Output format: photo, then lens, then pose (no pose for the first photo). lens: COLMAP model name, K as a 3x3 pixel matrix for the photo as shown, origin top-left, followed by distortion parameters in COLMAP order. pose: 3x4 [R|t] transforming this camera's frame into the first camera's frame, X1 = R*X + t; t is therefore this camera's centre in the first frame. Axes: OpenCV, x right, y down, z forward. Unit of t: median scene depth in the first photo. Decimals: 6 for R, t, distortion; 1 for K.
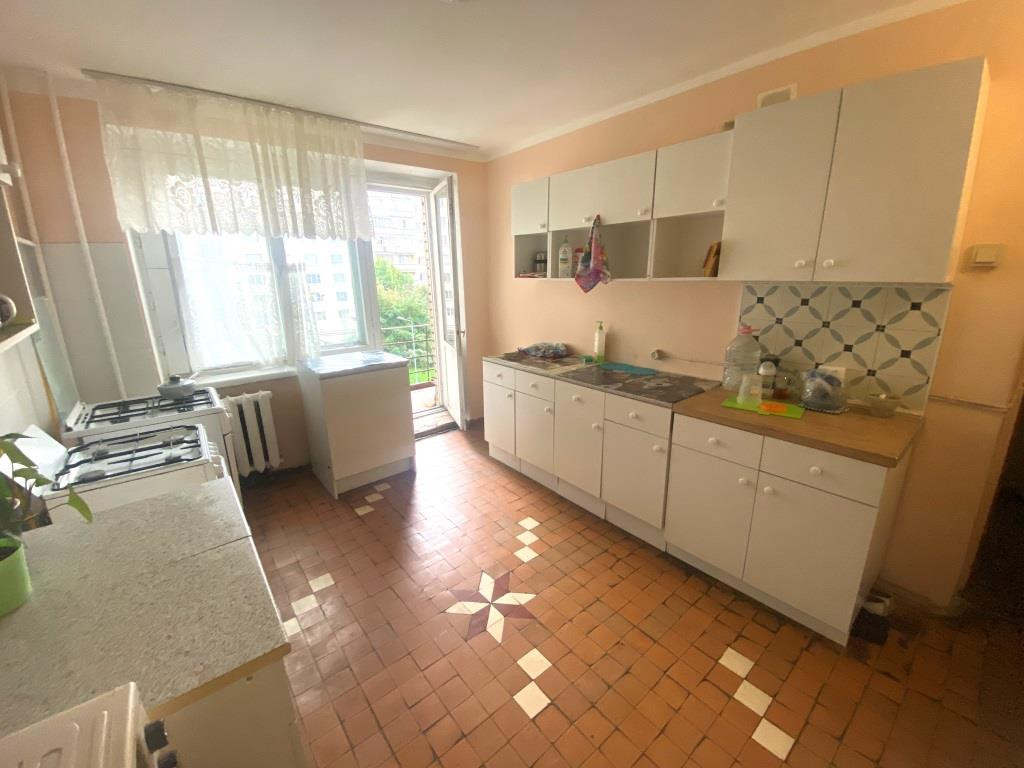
lens RADIAL K [[419.3, 0, 512.0], [0, 419.3, 384.0], [0, 0, 1]] dist [0.029897, -0.023649]
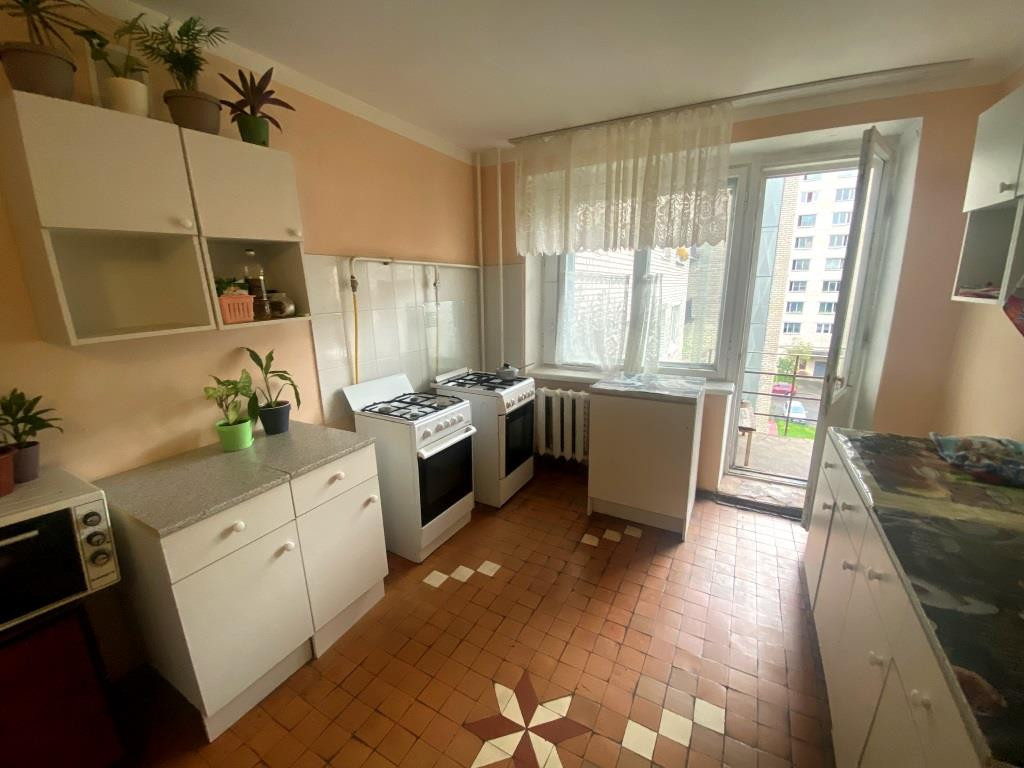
lens RADIAL K [[419.3, 0, 512.0], [0, 419.3, 384.0], [0, 0, 1]] dist [0.029897, -0.023649]
pose [[0.364444, 0.230190, -0.902327, 0.345294], [-0.234162, 0.960486, 0.150450, -0.131103], [0.901304, 0.156461, 0.403945, 0.409389]]
